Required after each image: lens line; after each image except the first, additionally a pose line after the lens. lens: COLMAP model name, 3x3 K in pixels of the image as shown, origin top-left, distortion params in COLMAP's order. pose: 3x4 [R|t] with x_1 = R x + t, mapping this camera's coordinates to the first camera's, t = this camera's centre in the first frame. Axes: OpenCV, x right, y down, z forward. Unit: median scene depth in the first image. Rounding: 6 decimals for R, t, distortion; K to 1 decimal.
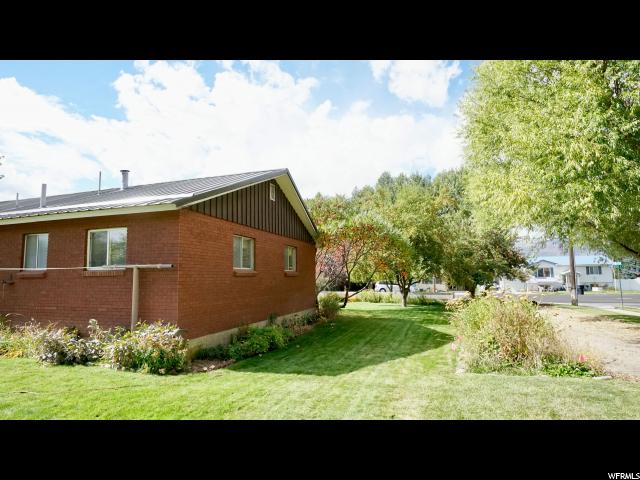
lens RADIAL K [[364.9, 0, 320.0], [0, 364.9, 240.0], [0, 0, 1]] dist [-0.002110, -0.000719]
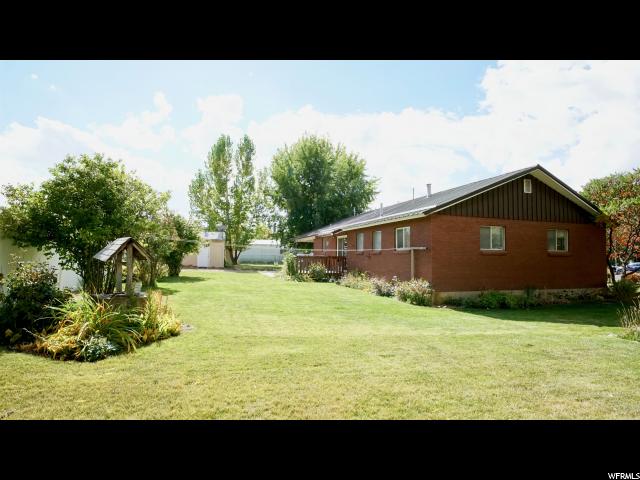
lens RADIAL K [[336.2, 0, 320.0], [0, 336.2, 240.0], [0, 0, 1]] dist [0.000949, 0.000198]
pose [[0.586074, -0.020771, -0.809991, 0.508032], [0.065732, 0.997595, 0.021979, -0.031601], [0.807587, -0.066124, 0.586030, -0.299804]]
